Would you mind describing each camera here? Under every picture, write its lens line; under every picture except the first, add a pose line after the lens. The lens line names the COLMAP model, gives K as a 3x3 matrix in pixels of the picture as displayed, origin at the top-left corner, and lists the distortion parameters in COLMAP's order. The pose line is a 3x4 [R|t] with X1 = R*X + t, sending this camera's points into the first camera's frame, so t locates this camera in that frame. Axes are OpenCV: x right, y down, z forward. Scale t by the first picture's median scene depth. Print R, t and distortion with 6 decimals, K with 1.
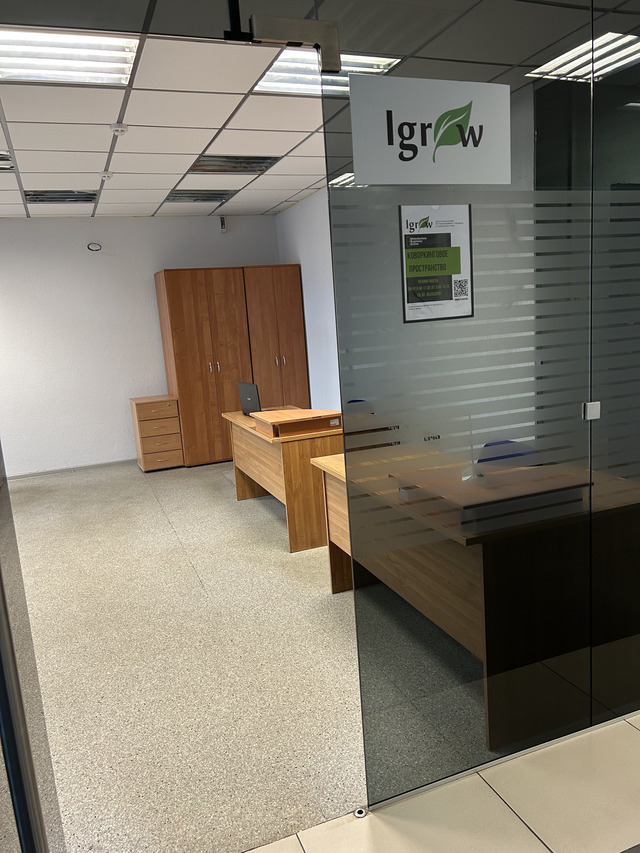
lens RADIAL K [[644.8, 0, 322.4], [0, 644.8, 427.3], [0, 0, 1]] dist [0.021097, -0.021458]
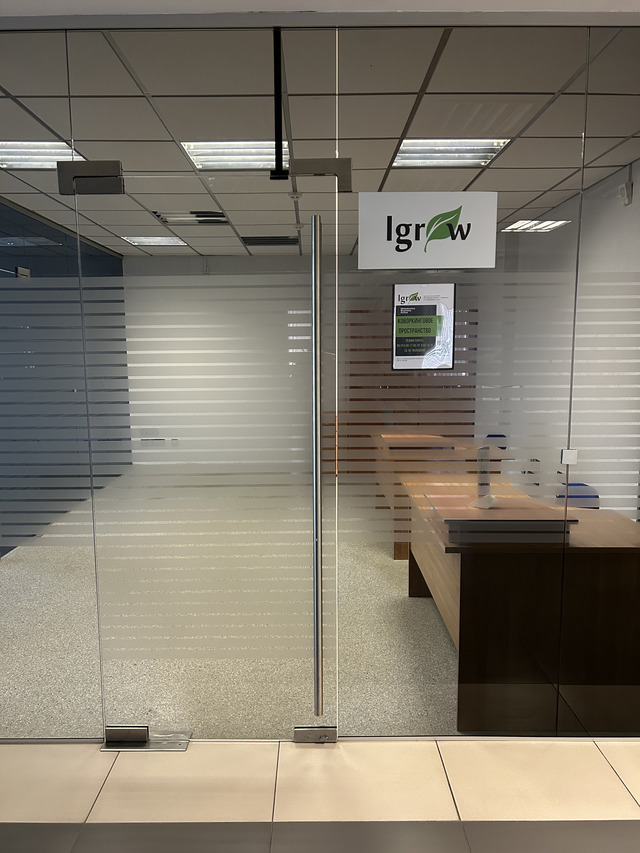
lens RADIAL K [[644.8, 0, 320.0], [0, 644.8, 427.1], [0, 0, 1]] dist [0.021097, -0.021458]
pose [[0.932289, 0.109451, -0.344757, 0.453128], [-0.121787, 0.992454, -0.014258, -0.009416], [0.340595, 0.055279, 0.938584, -0.285198]]
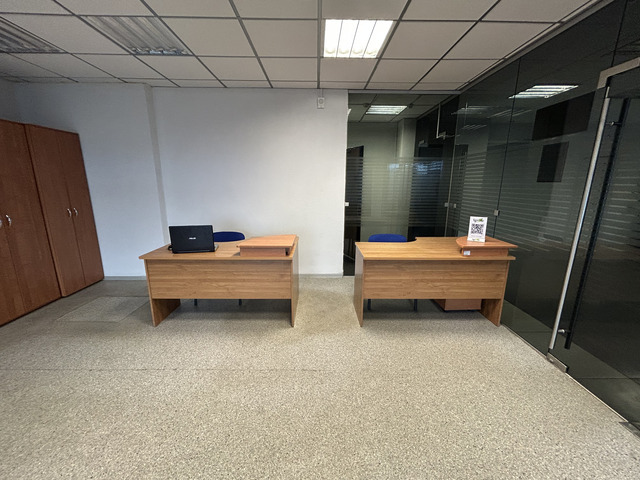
lens RADIAL K [[259.2, 0, 319.3], [0, 259.2, 237.2], [0, 0, 1]] dist [-0.004136, 0.001828]
pose [[0.350287, -0.126023, 0.928126, -1.361775], [0.129354, 0.987921, 0.085322, -0.157382], [-0.927667, 0.090170, 0.362357, 1.604823]]
